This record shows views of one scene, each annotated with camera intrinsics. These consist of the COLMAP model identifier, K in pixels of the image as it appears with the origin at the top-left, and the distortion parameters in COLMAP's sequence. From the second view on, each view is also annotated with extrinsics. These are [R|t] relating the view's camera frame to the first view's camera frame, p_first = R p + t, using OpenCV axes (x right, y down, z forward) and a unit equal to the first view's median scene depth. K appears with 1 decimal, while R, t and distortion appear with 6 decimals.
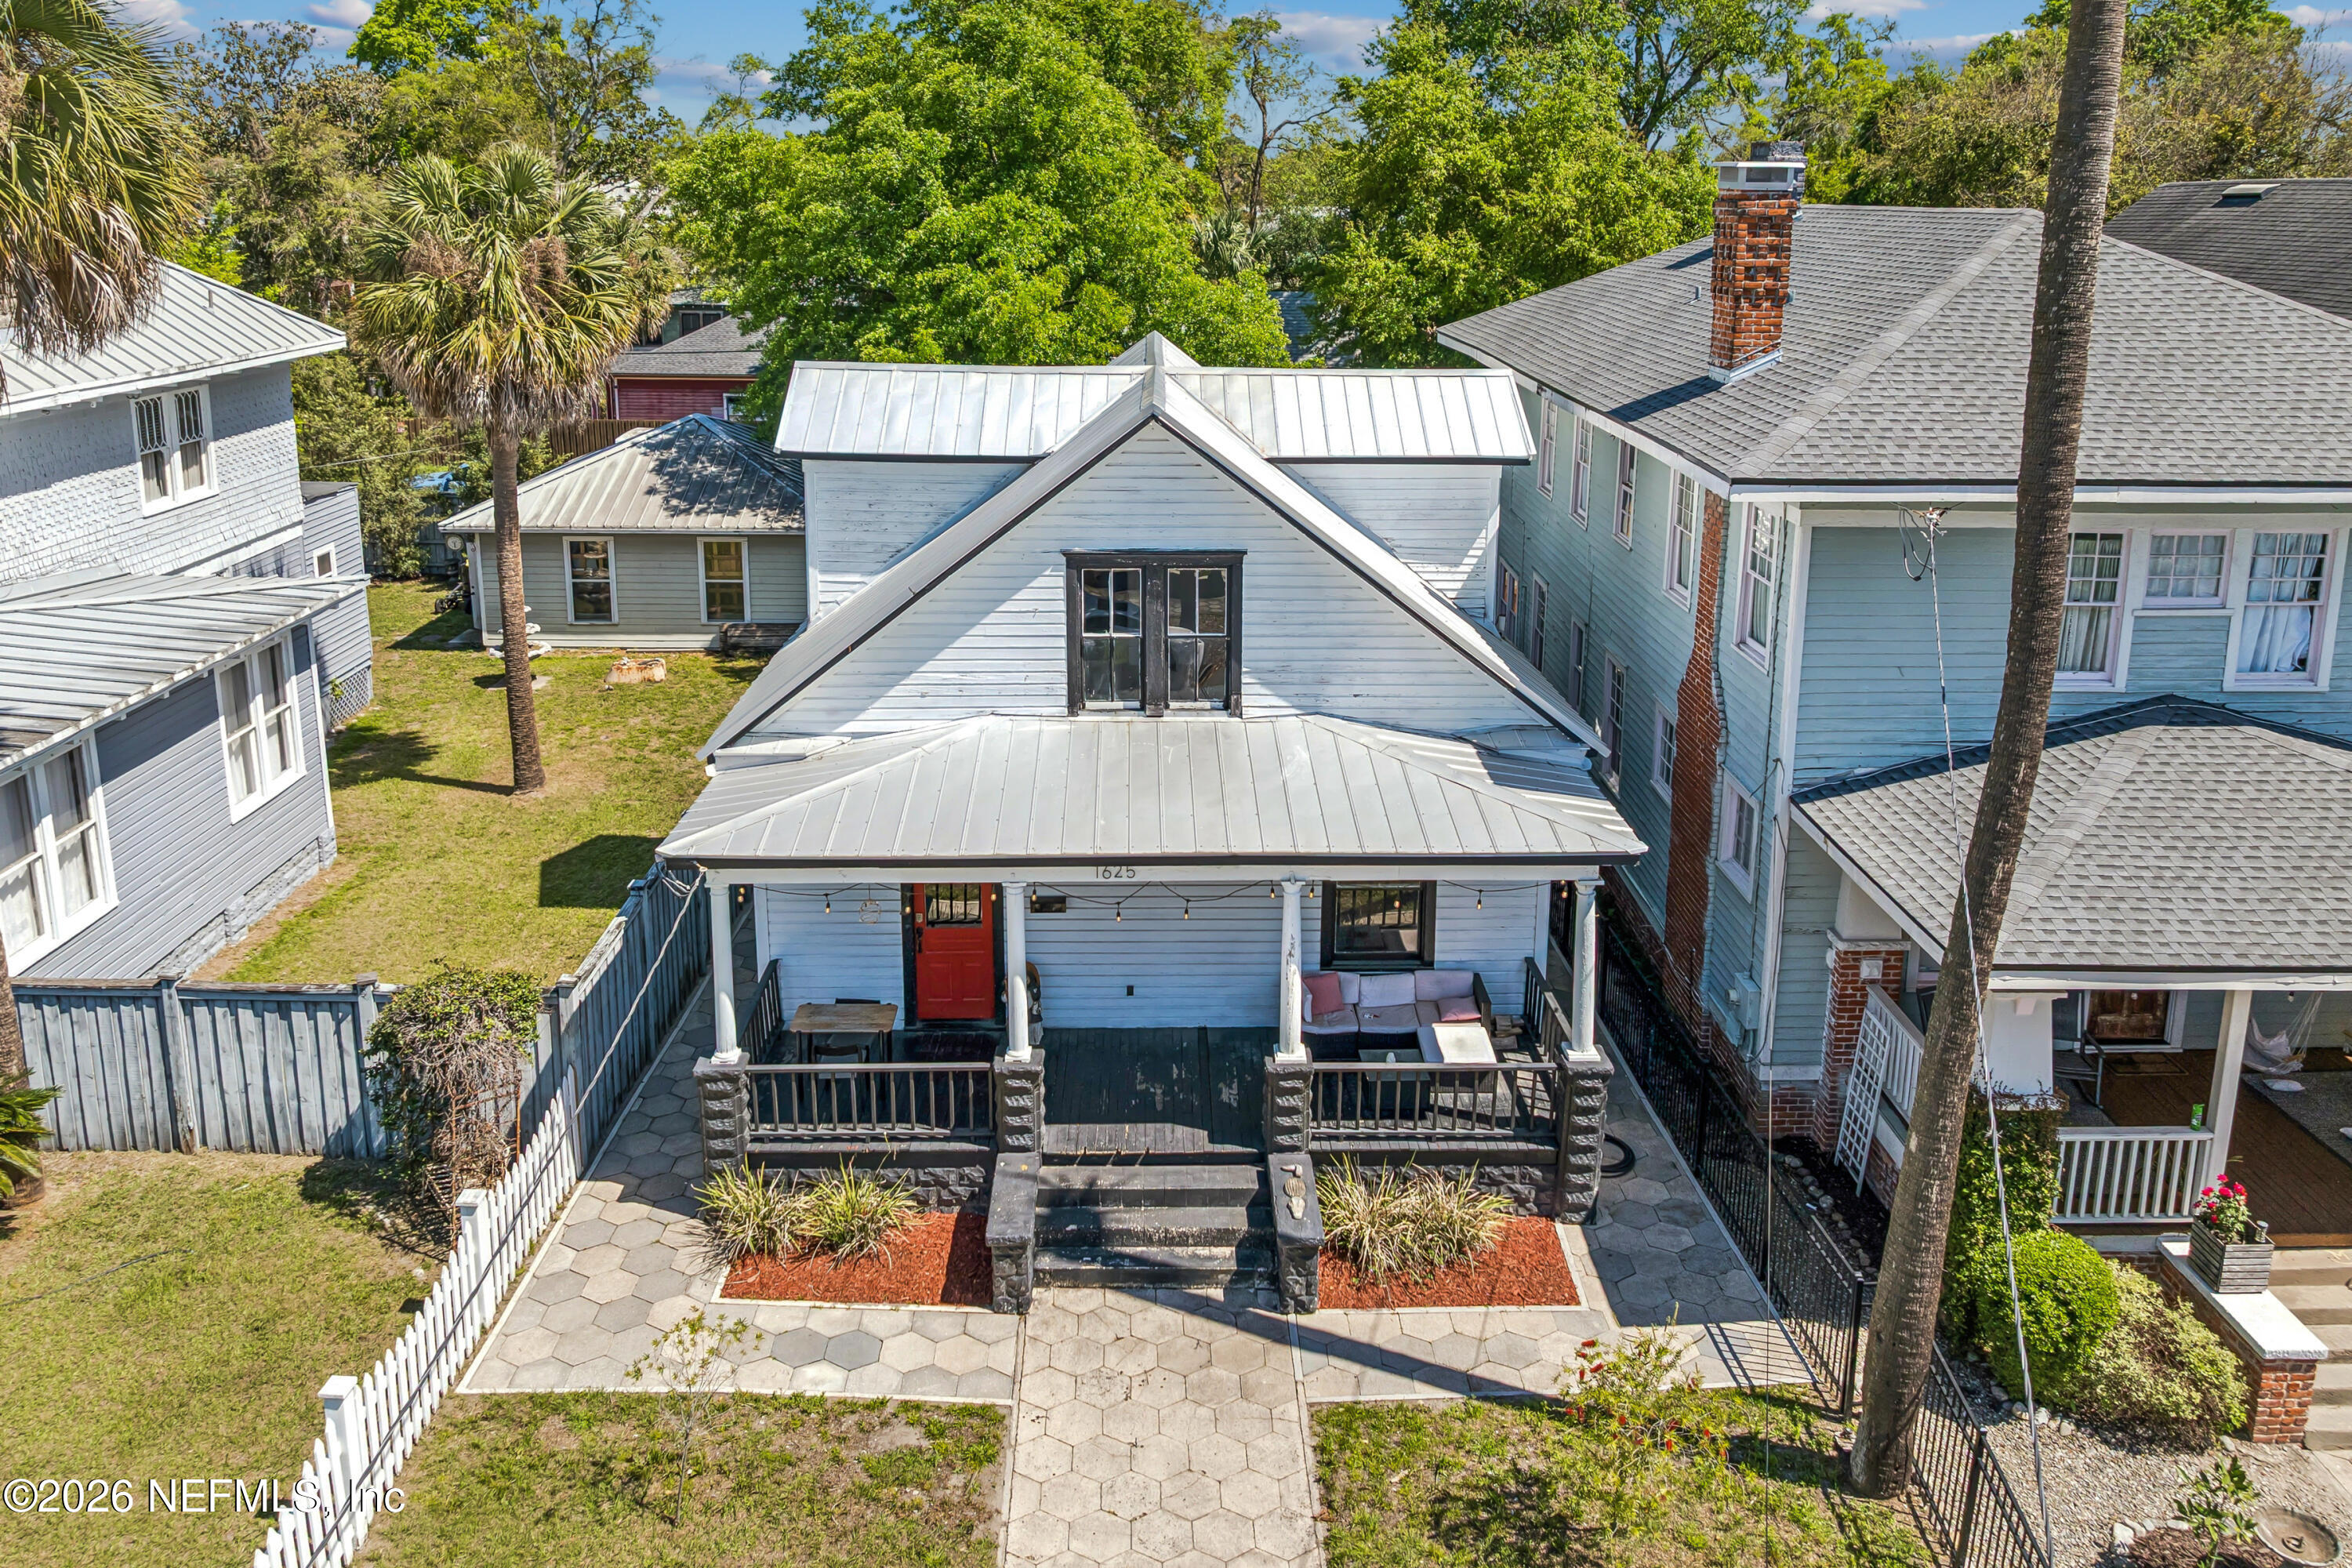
lens RADIAL K [[1727.6, 0, 1177.6], [0, 1727.6, 521.4], [0, 0, 1]] dist [-0.015721, -0.003040]
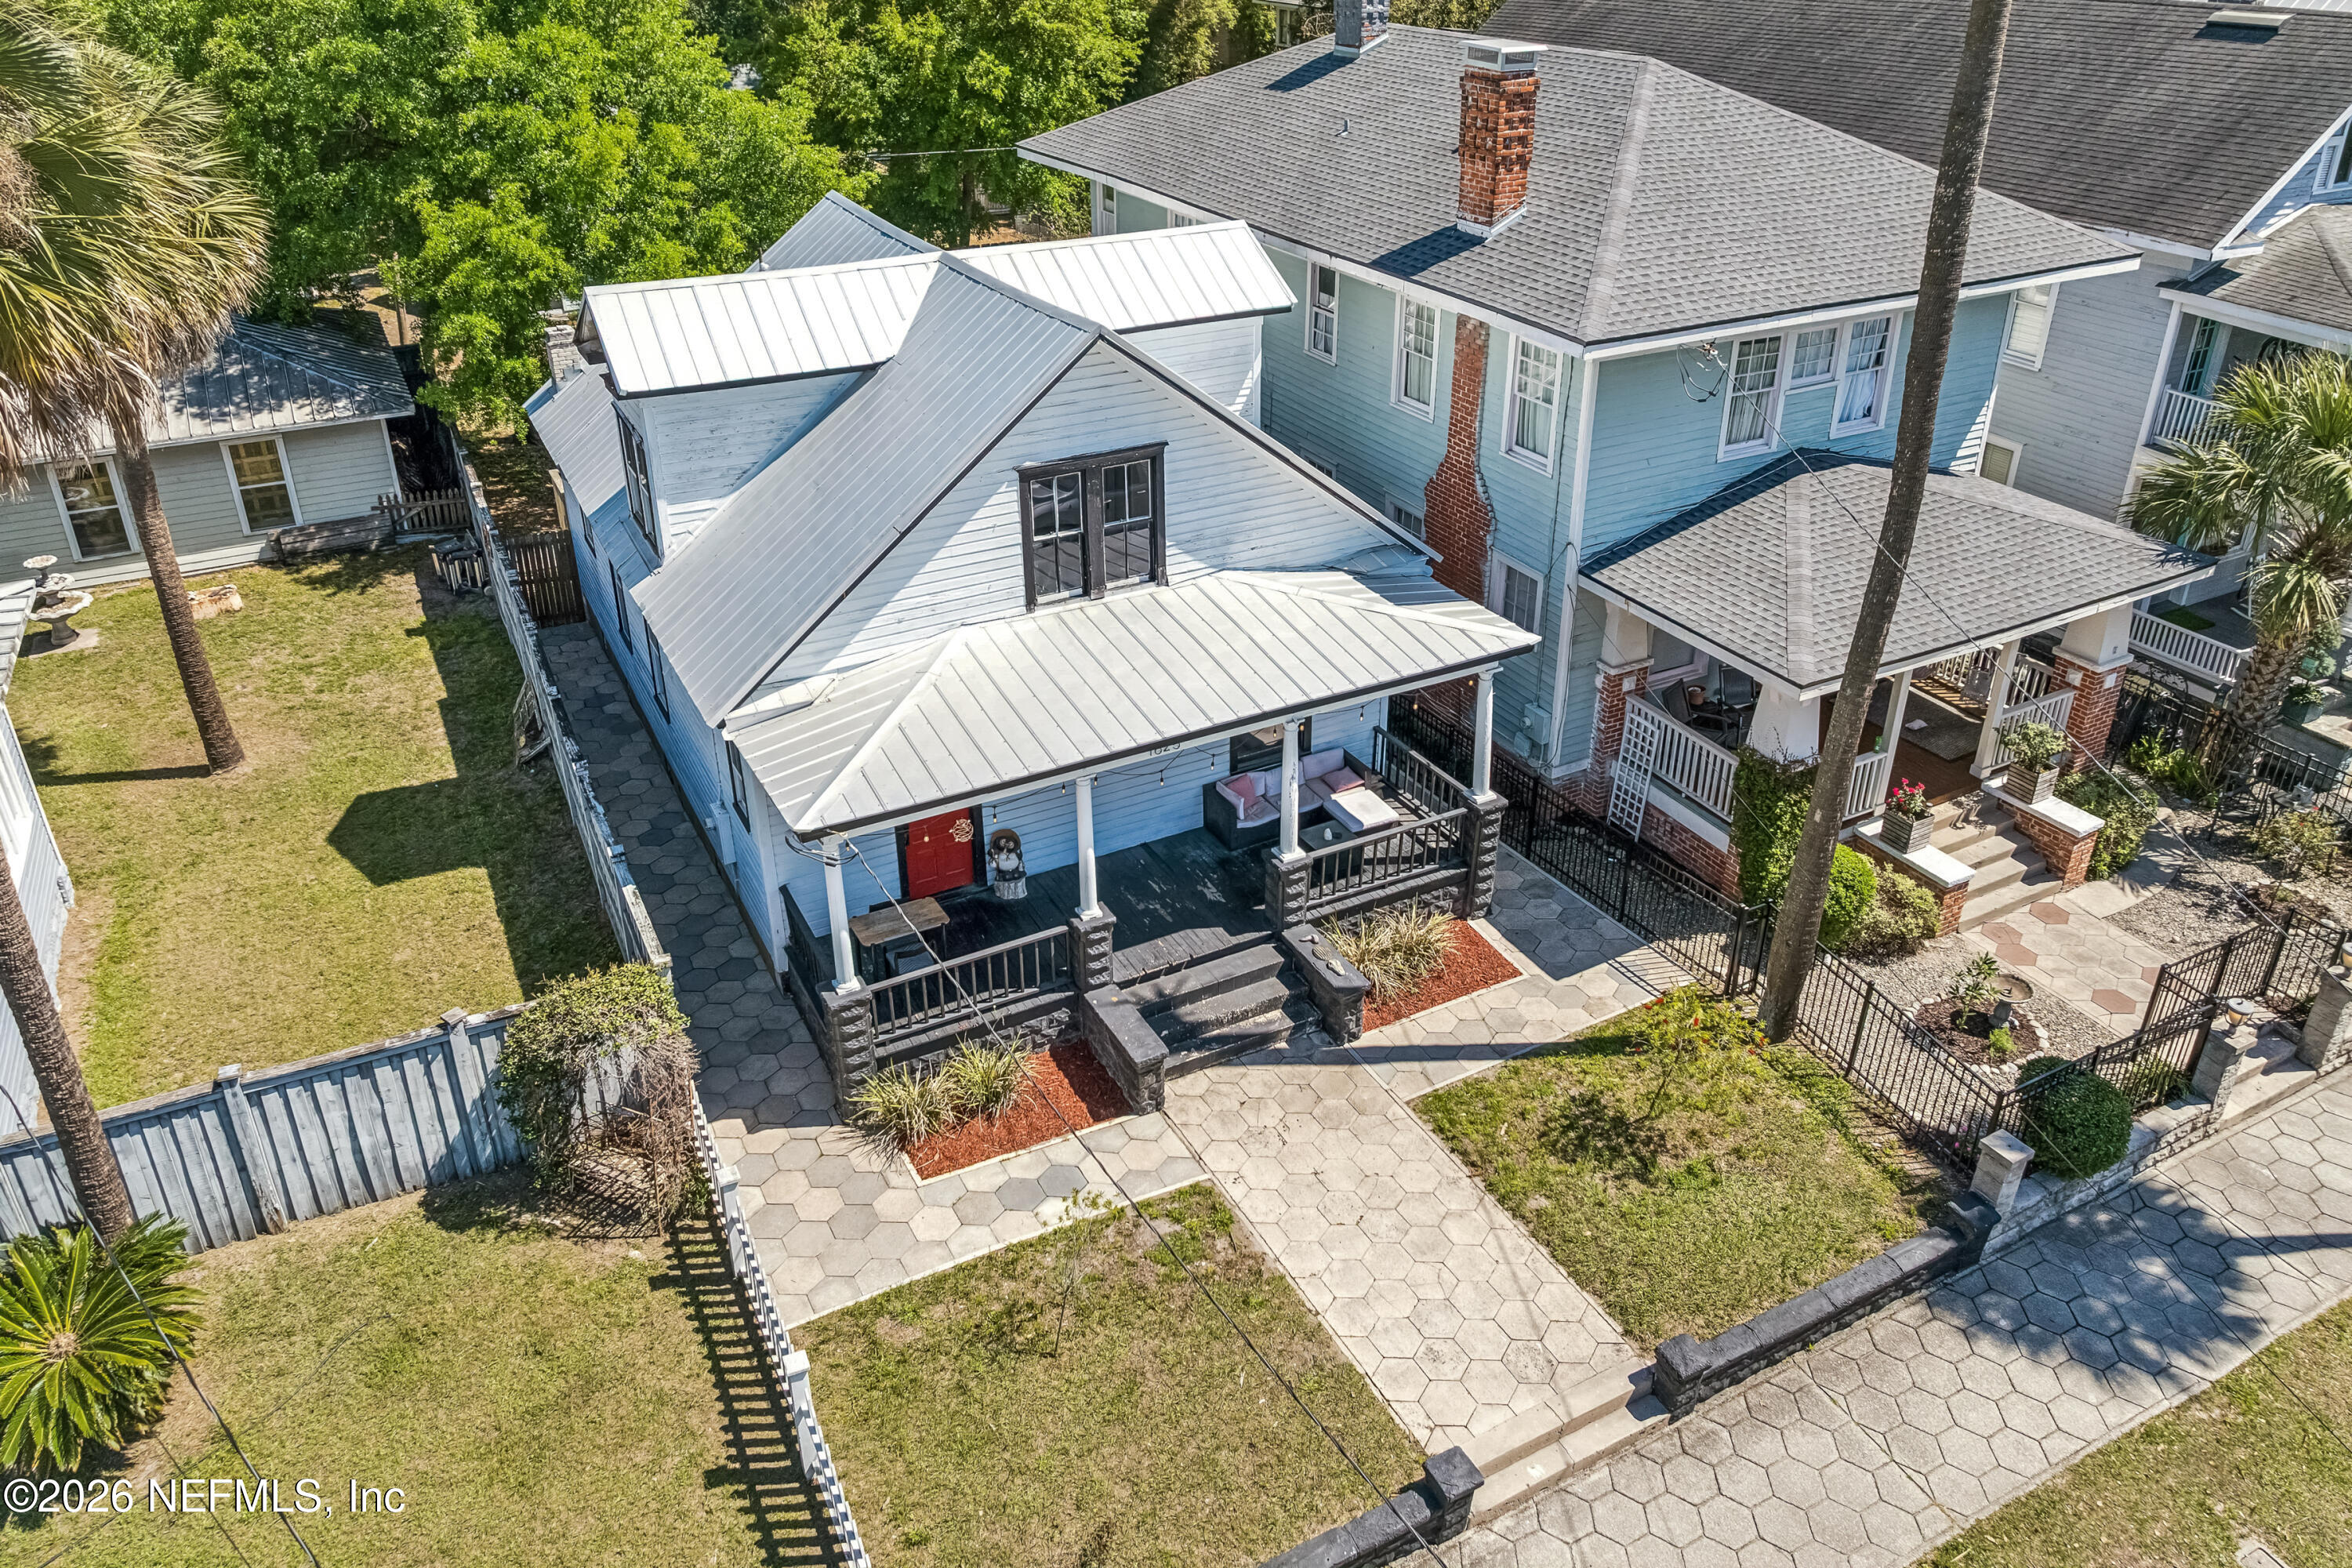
lens RADIAL K [[1663.4, 0, 1187.4], [0, 1663.4, 662.0], [0, 0, 1]] dist [-0.021904, 0.009558]
pose [[0.892022, -0.204938, 0.402861, -0.445722], [0.095927, 0.956834, 0.274347, -0.152324], [-0.441695, -0.206078, 0.873176, 0.025849]]
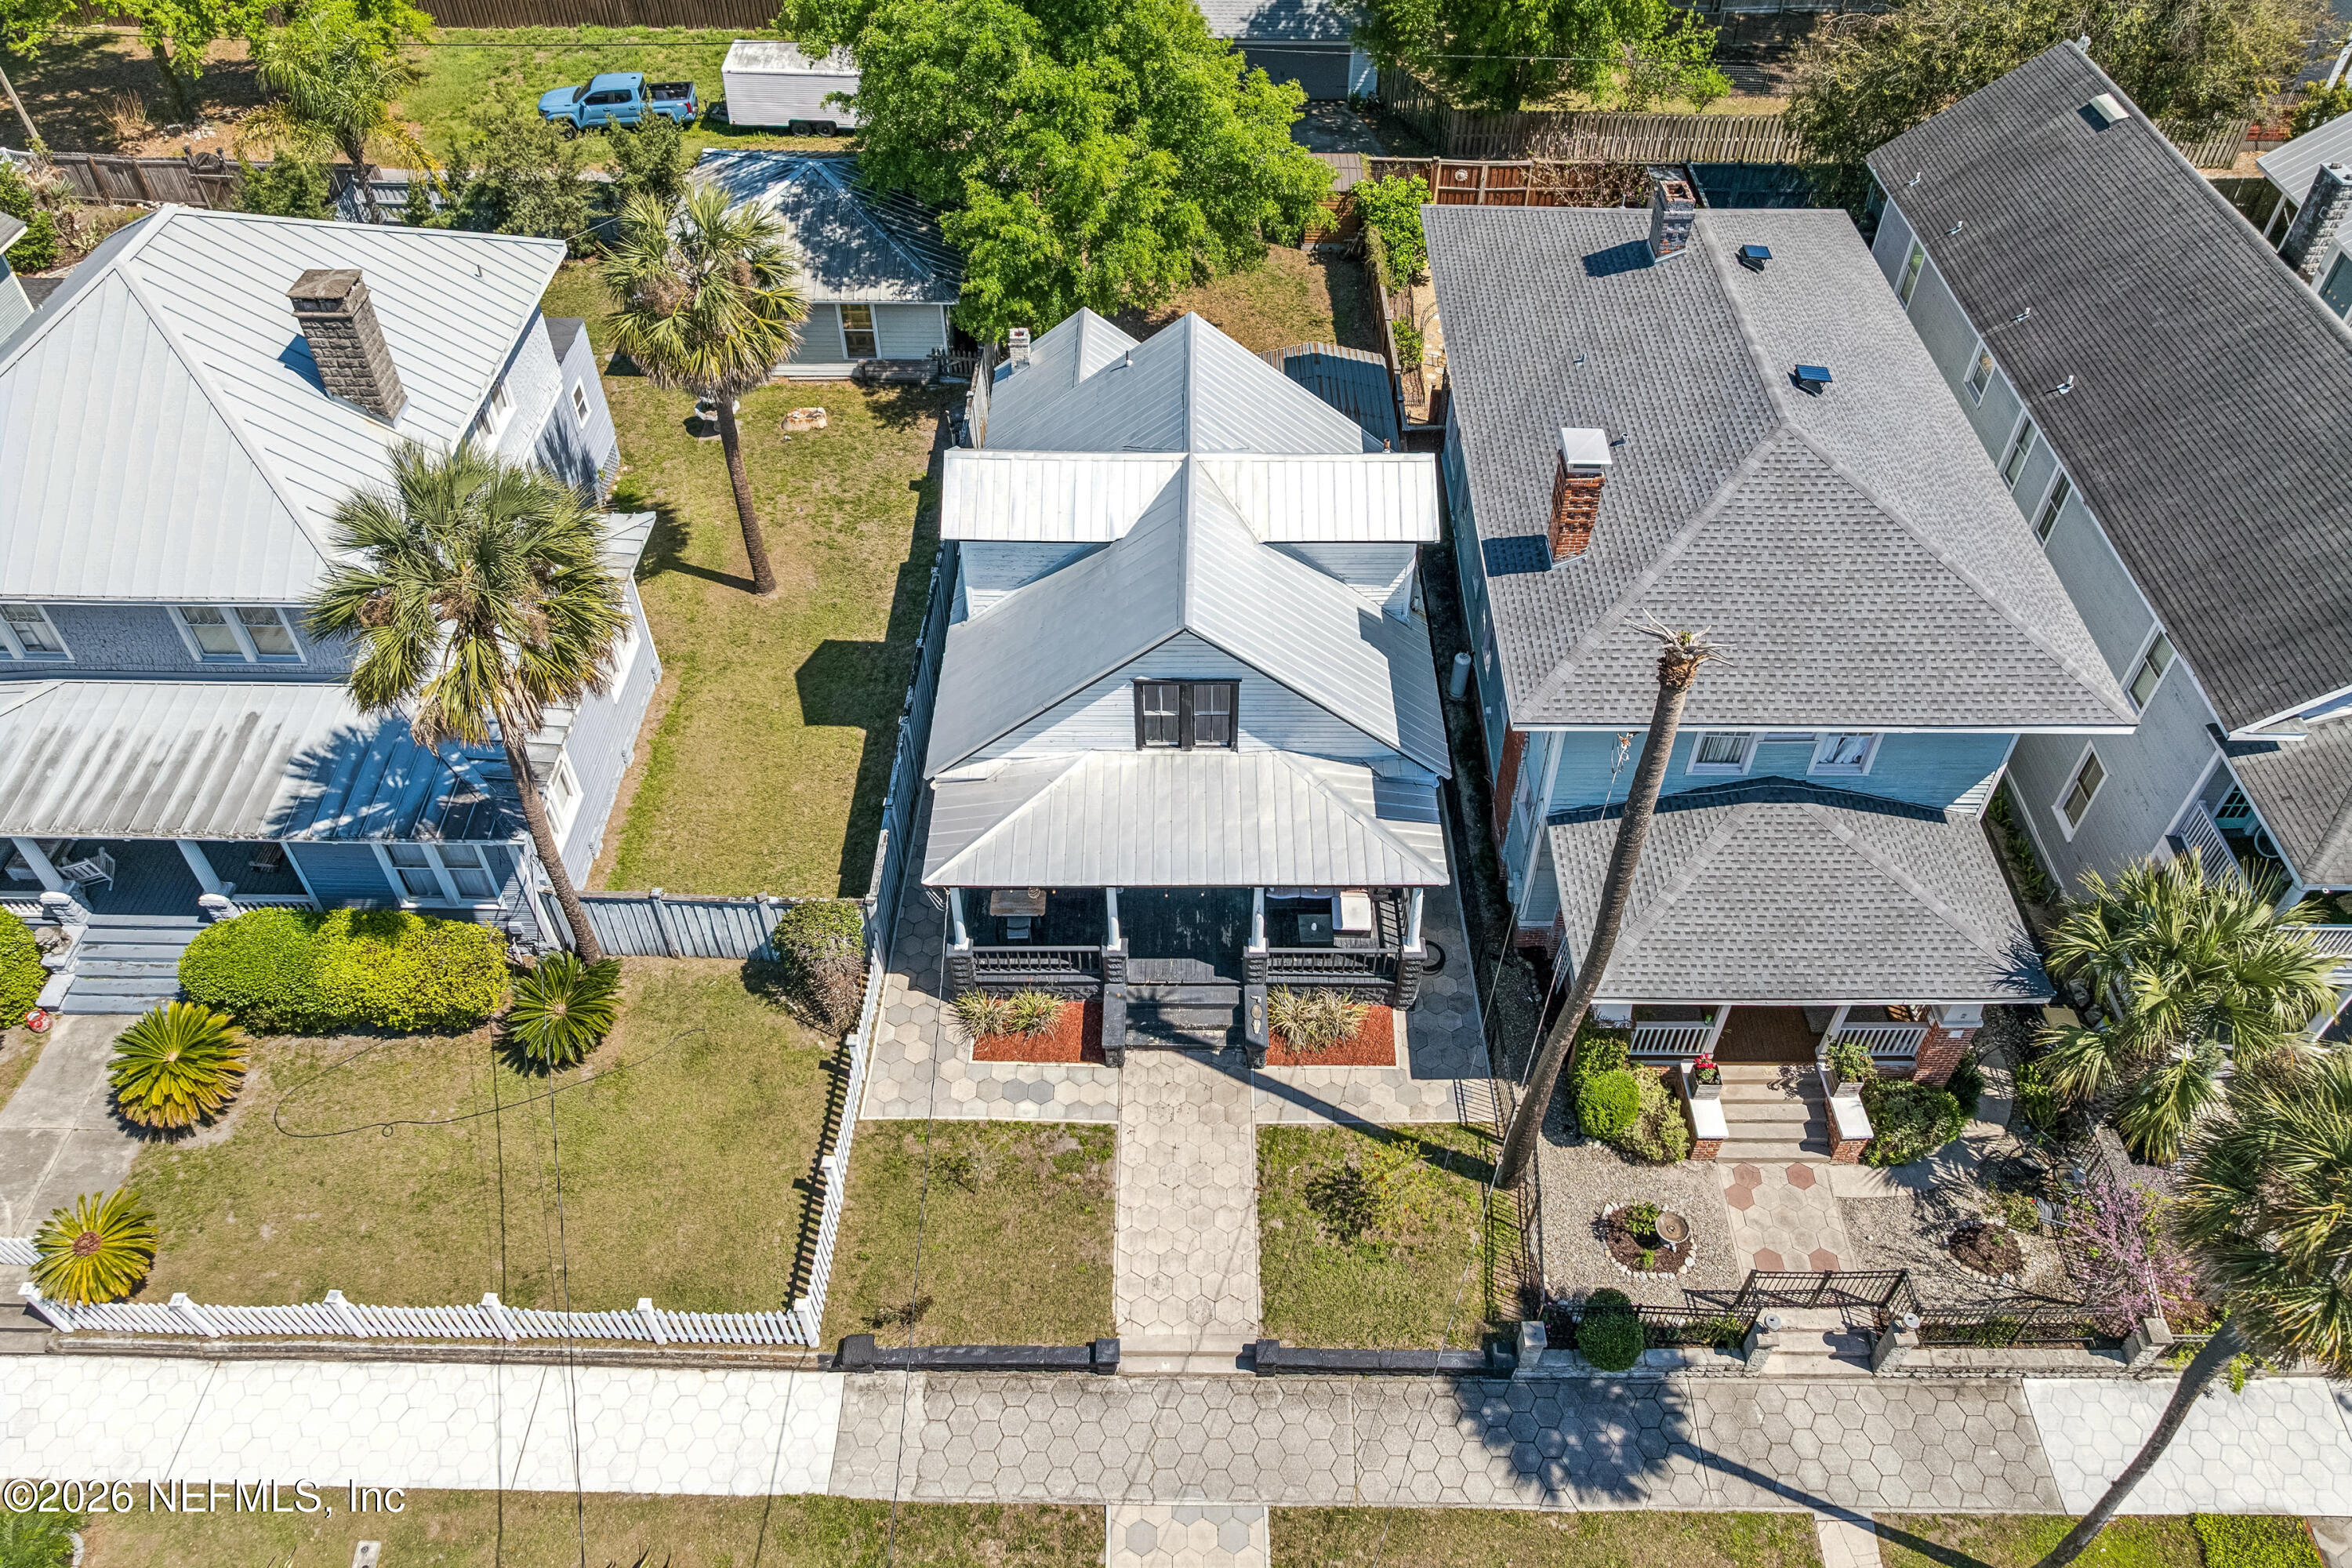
lens RADIAL K [[1663.4, 0, 1187.4], [0, 1663.4, 662.0], [0, 0, 1]] dist [-0.021904, 0.009558]
pose [[0.999722, 0.013486, -0.019327, 0.019408], [-0.001276, 0.849843, 0.527034, -0.913760], [0.023532, -0.526863, 0.849624, -0.388393]]
